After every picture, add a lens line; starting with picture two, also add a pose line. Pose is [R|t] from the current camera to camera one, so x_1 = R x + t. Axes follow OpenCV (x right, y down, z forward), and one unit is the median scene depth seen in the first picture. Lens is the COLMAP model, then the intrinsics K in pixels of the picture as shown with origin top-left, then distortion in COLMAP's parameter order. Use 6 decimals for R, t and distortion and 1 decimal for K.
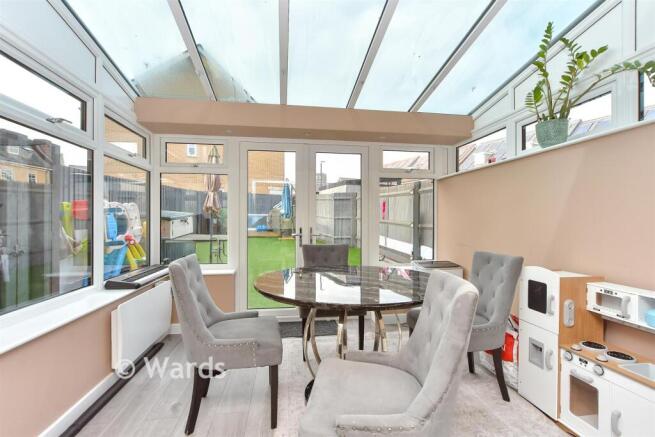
lens RADIAL K [[300.8, 0, 328.4], [0, 300.8, 220.3], [0, 0, 1]] dist [0.000530, 0.000004]
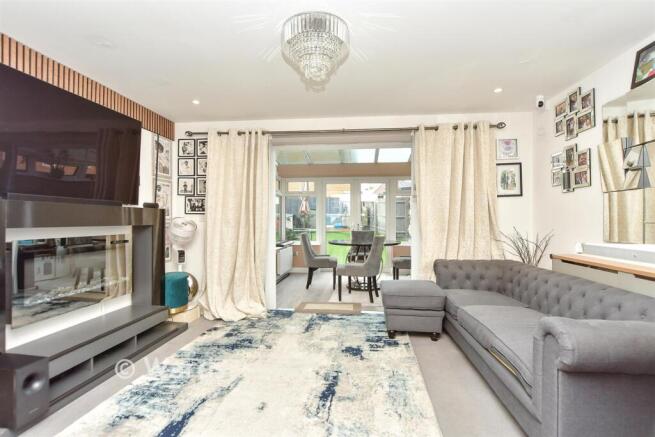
lens RADIAL K [[300.8, 0, 327.3], [0, 300.8, 217.4], [0, 0, 1]] dist [0.000530, 0.000004]
pose [[0.965305, -0.004955, -0.261077, 0.103405], [0.003751, 0.999980, -0.005110, -0.001099], [0.261097, 0.003953, 0.965304, -0.367017]]
